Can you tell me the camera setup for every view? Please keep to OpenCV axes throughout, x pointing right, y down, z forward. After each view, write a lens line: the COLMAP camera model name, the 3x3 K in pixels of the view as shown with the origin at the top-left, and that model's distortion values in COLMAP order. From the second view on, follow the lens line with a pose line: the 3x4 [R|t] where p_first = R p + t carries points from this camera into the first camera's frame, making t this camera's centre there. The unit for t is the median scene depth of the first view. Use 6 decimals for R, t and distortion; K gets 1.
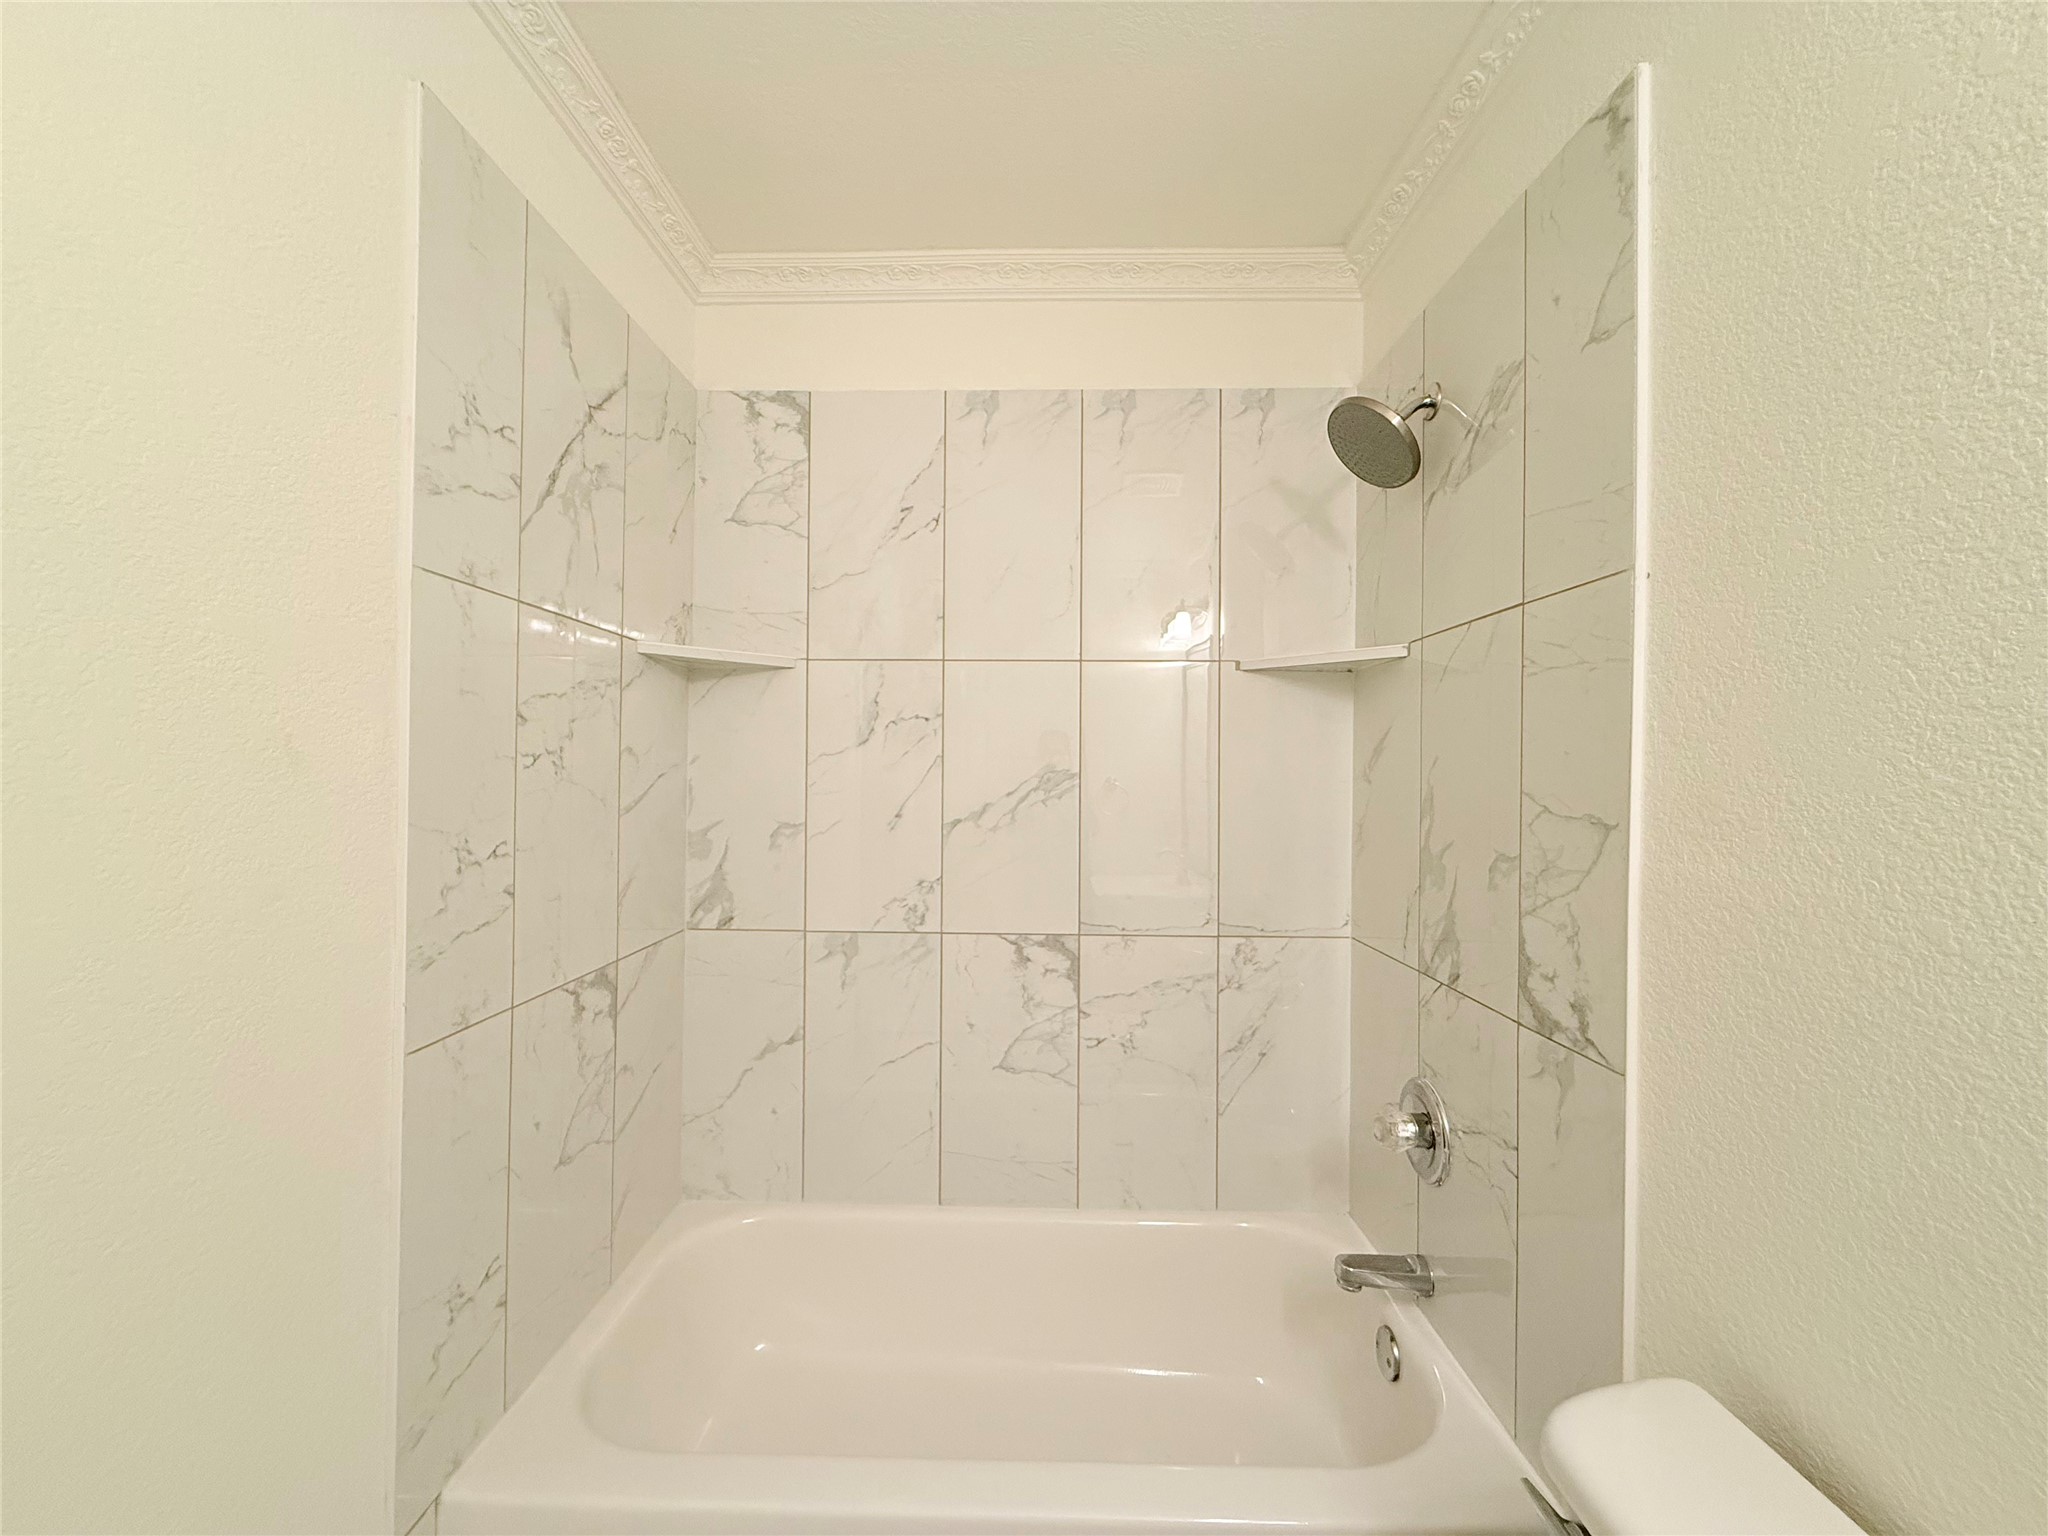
lens RADIAL K [[817.0, 0, 1024.7], [0, 817.0, 766.9], [0, 0, 1]] dist [-0.000141, -0.000124]
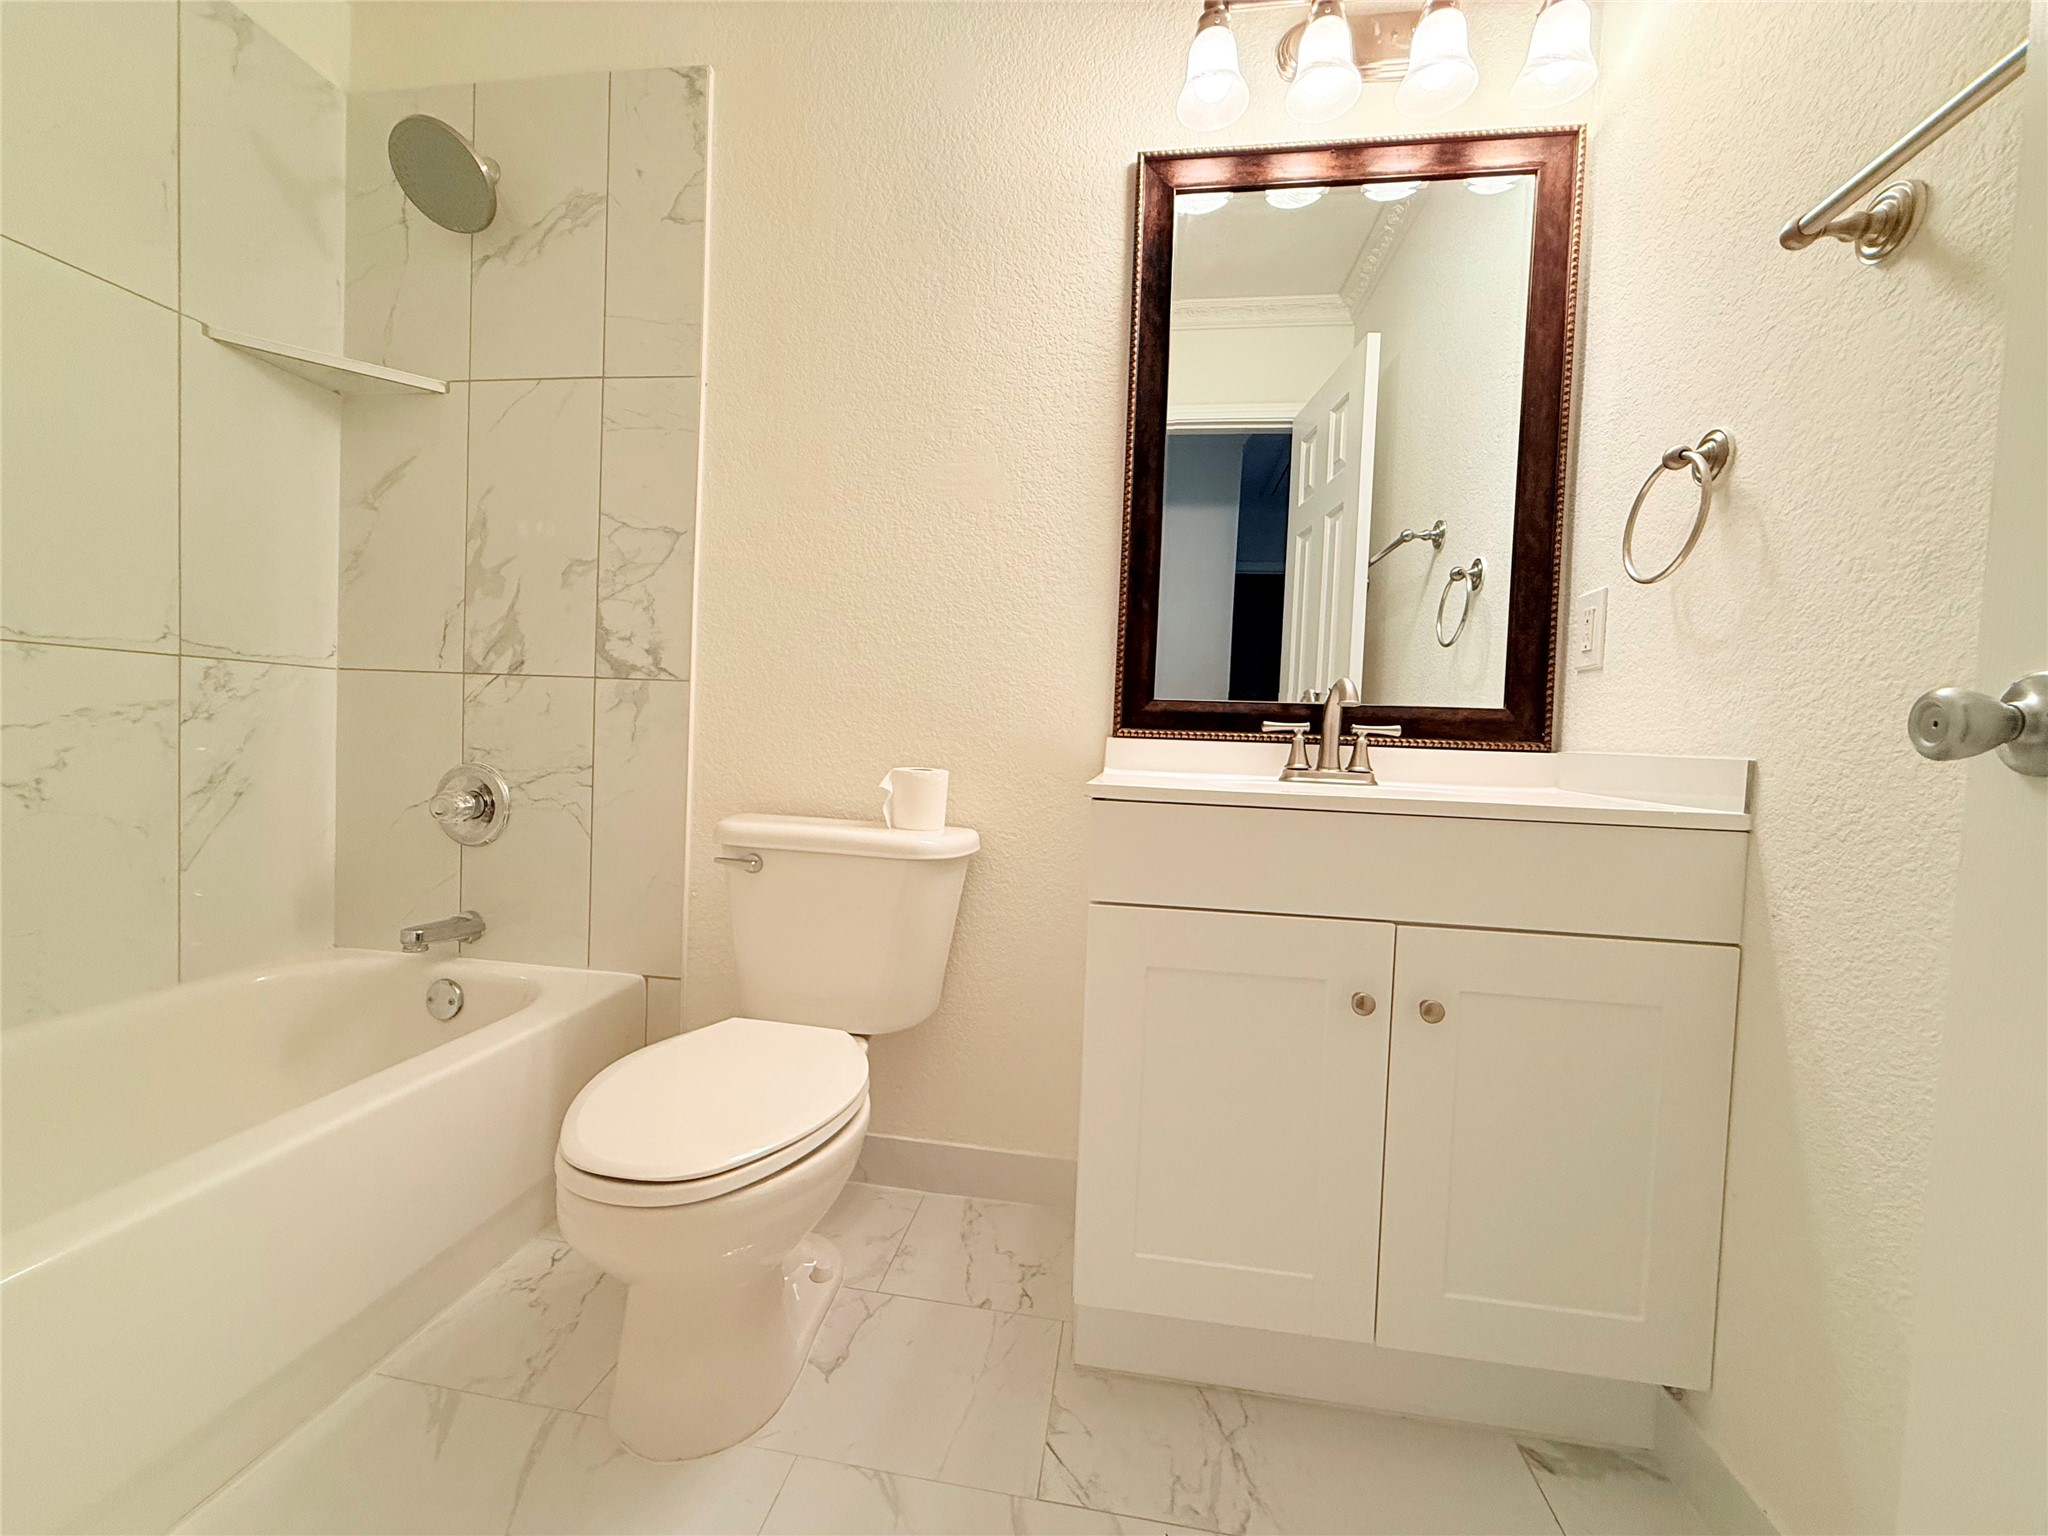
lens RADIAL K [[817.0, 0, 1029.4], [0, 817.0, 774.4], [0, 0, 1]] dist [-0.000141, -0.000124]
pose [[0.137564, -0.050052, 0.989228, -0.723076], [-0.045497, 0.997349, 0.056789, 0.374061], [-0.989447, -0.052819, 0.134922, 0.051327]]
